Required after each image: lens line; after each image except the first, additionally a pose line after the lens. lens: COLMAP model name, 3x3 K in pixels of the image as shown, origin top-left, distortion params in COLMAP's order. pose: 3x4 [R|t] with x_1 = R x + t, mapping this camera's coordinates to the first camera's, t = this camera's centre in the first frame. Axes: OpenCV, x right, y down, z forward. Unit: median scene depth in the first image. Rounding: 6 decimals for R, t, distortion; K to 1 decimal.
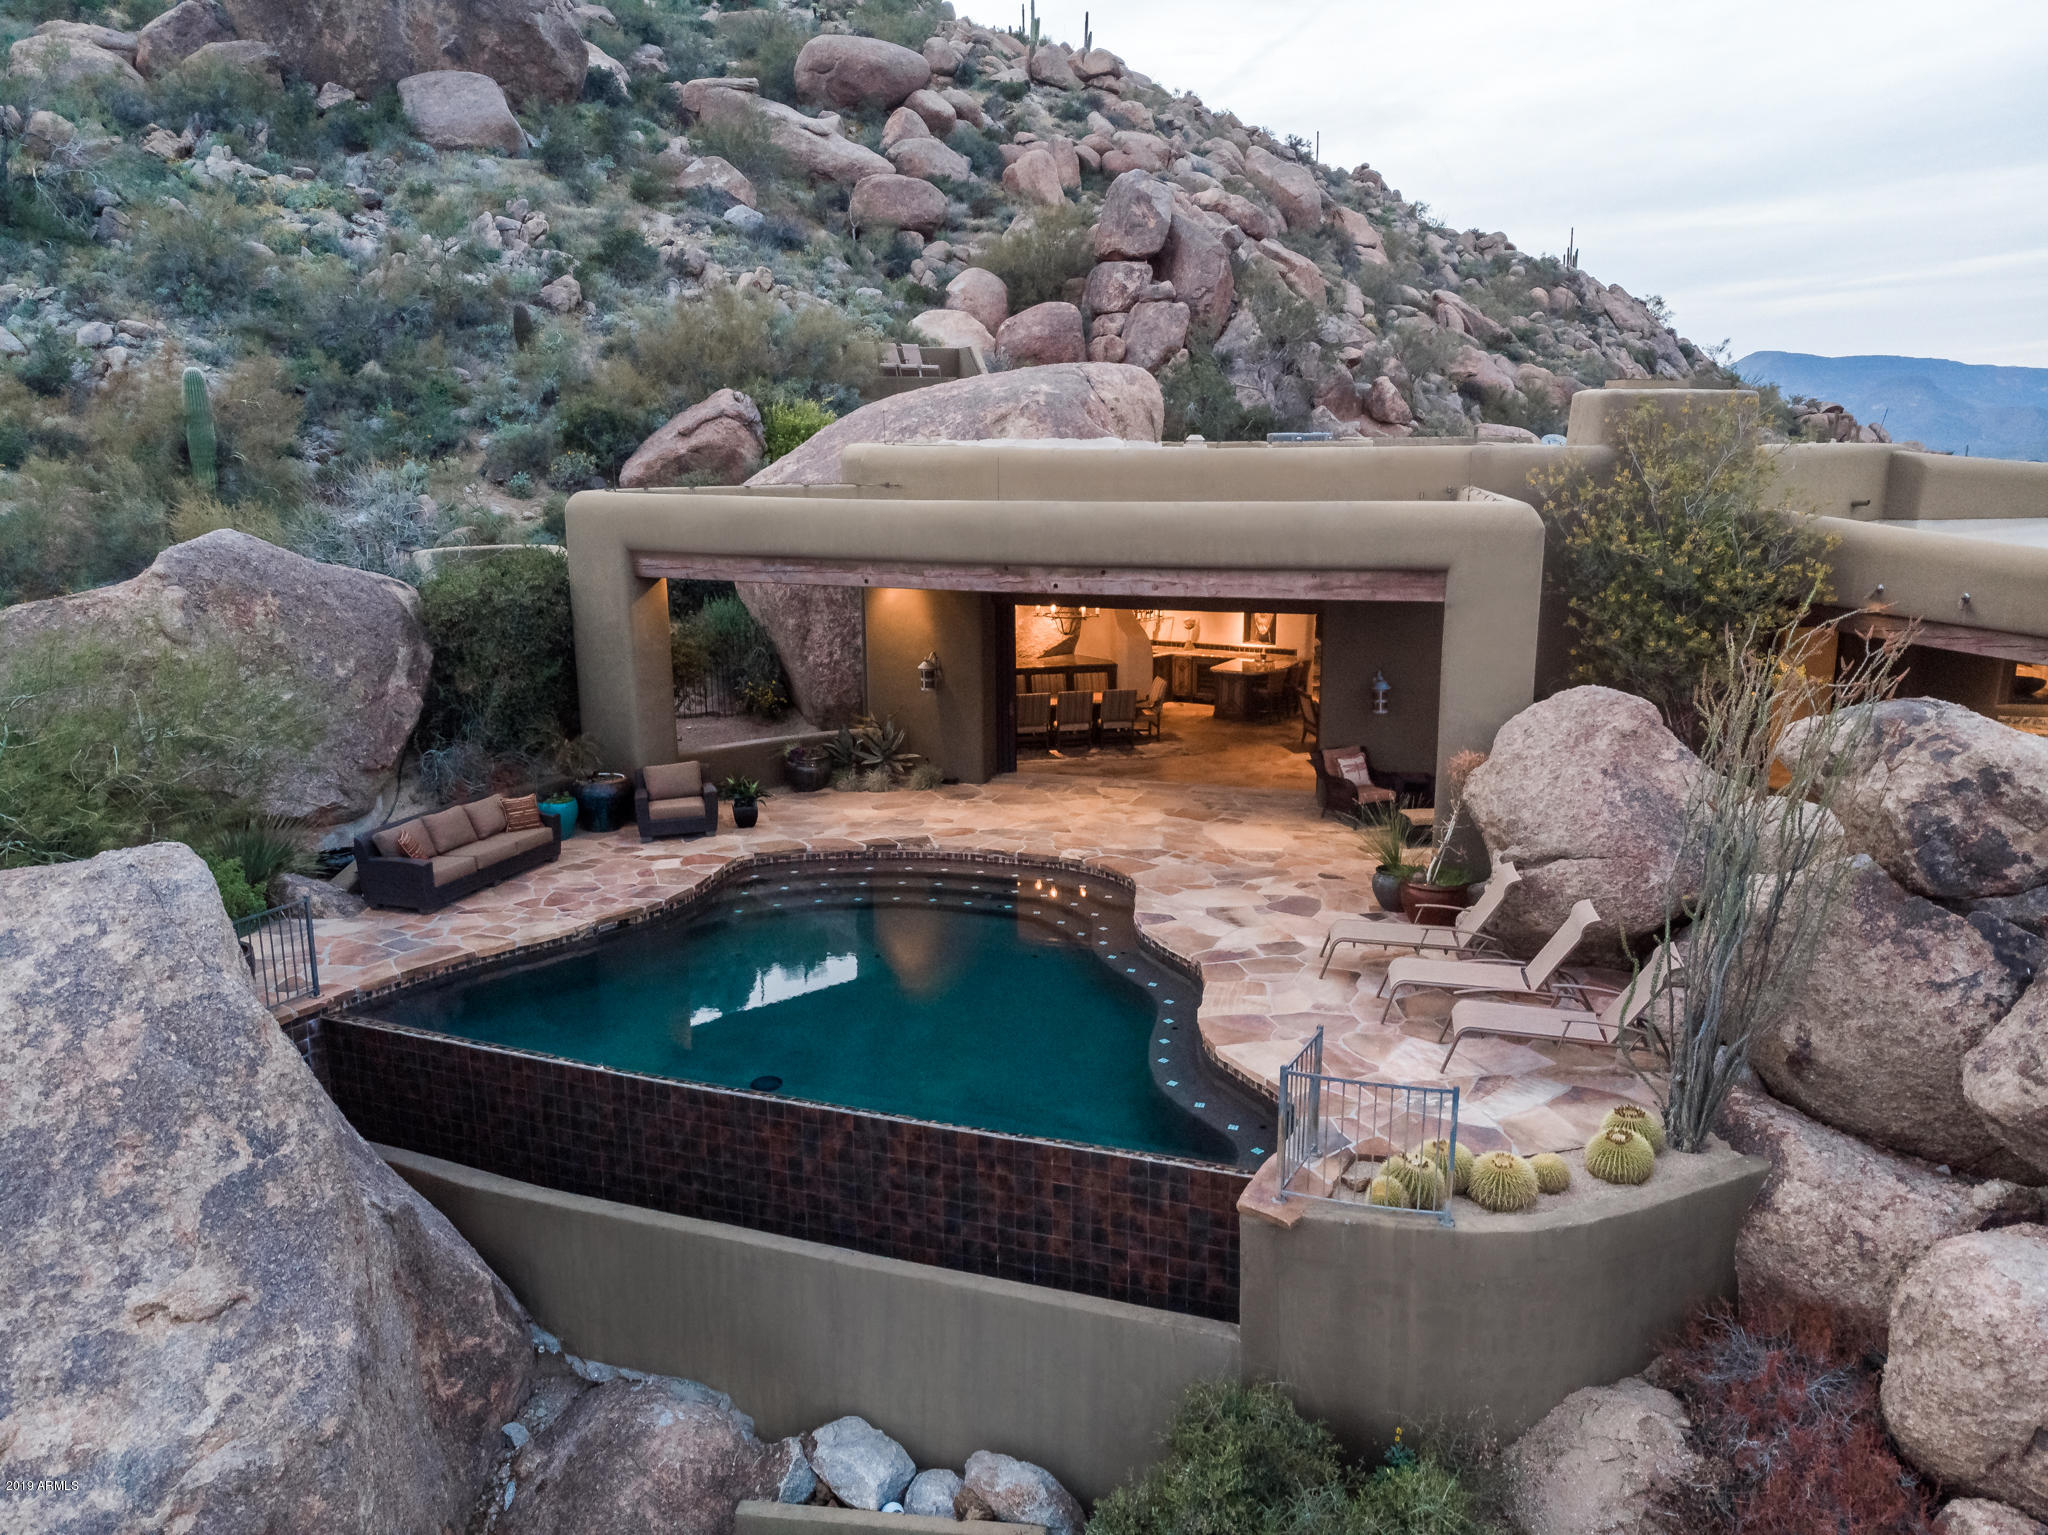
lens RADIAL K [[1529.0, 0, 1046.3], [0, 1529.0, 741.1], [0, 0, 1]] dist [-0.013052, 0.038309]
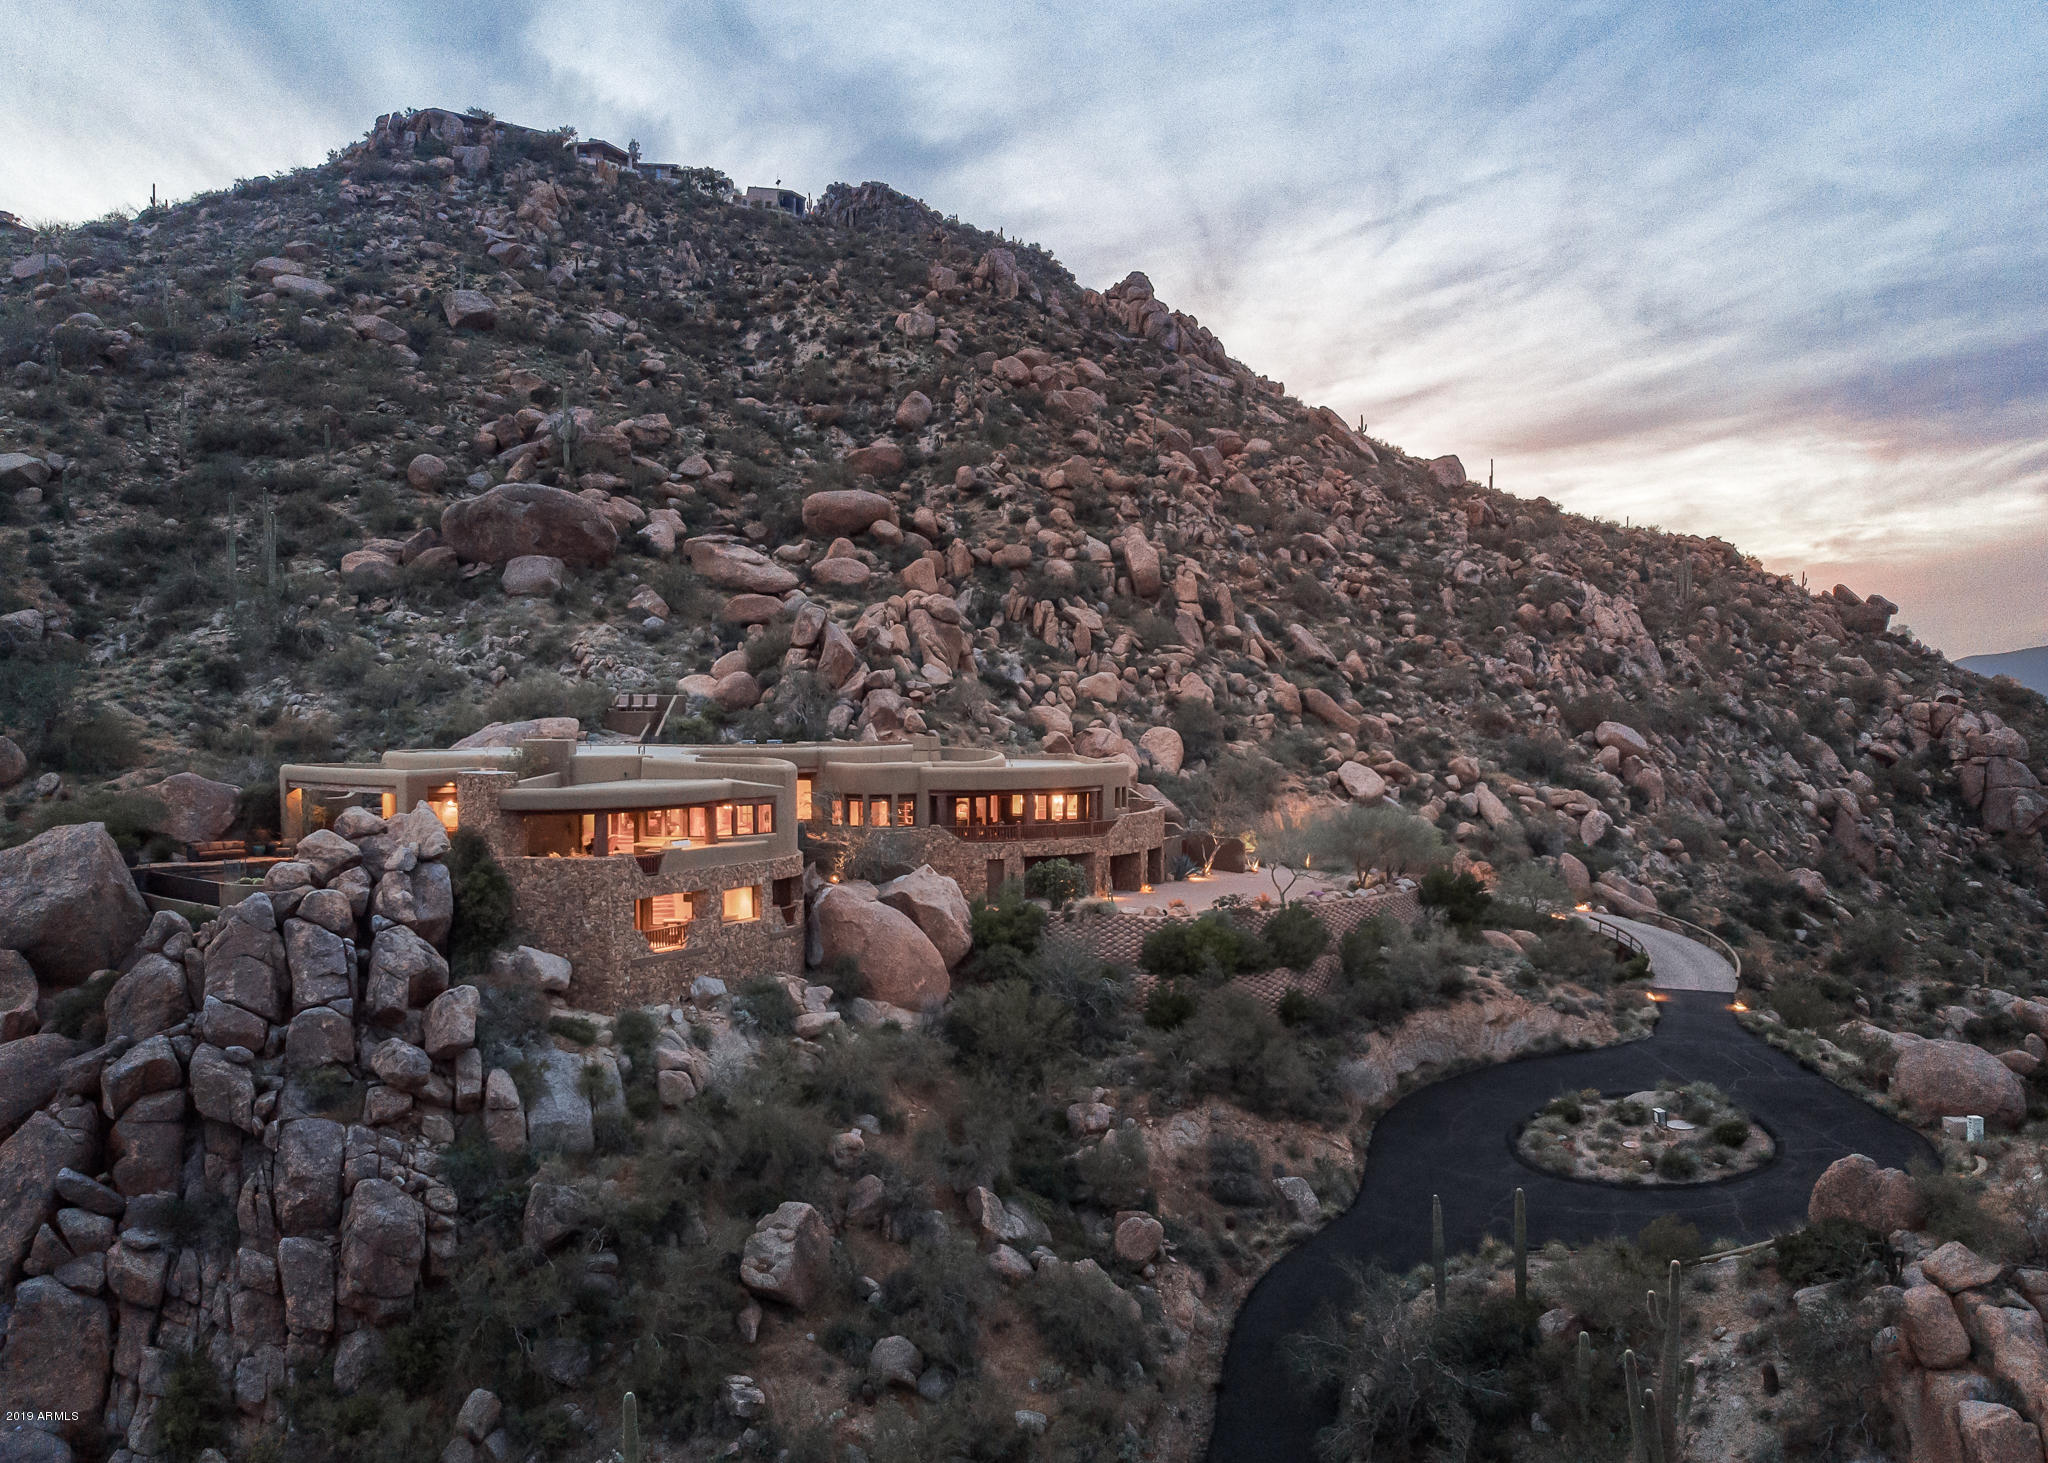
lens RADIAL K [[1619.2, 0, 1088.1], [0, 1619.2, 696.0], [0, 0, 1]] dist [0.077671, -0.177973]
pose [[0.950976, 0.002171, -0.309258, 1.391111], [-0.063673, 0.979927, -0.188917, 0.149101], [0.302640, 0.199347, 0.932025, -1.066864]]
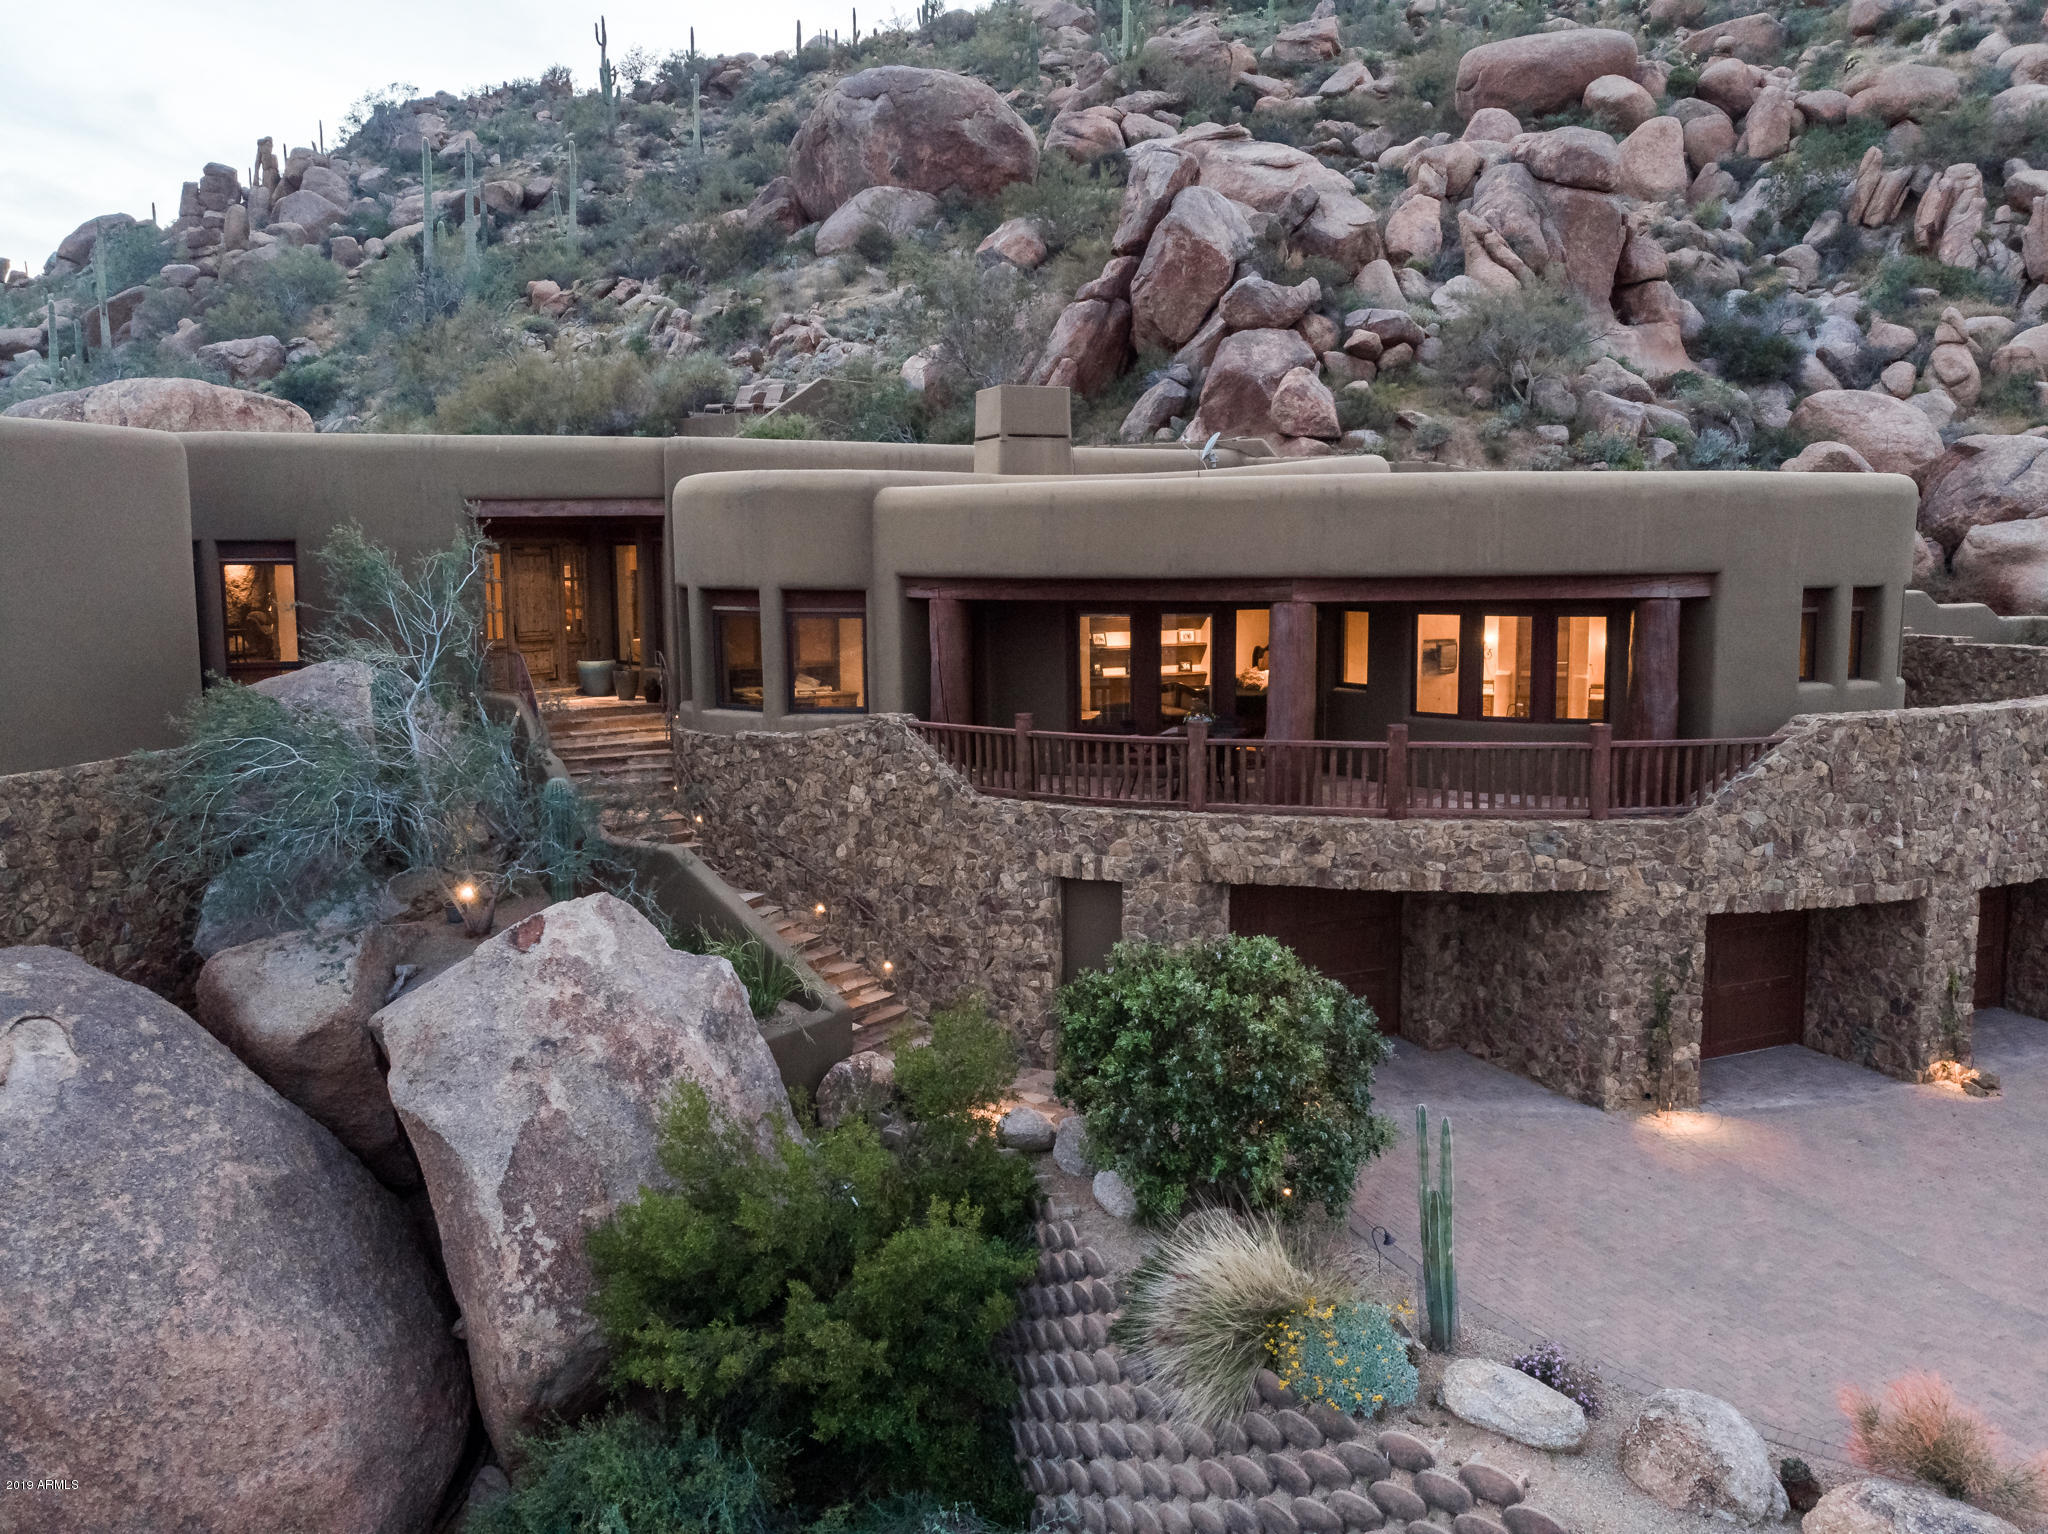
lens RADIAL K [[1522.6, 0, 1023.9], [0, 1522.6, 714.9], [0, 0, 1]] dist [0.000301, 0.004386]
pose [[0.532142, 0.090701, -0.841783, 0.966353], [-0.163187, 0.986590, 0.003144, -0.094206], [0.830780, 0.135695, 0.539807, 0.742980]]
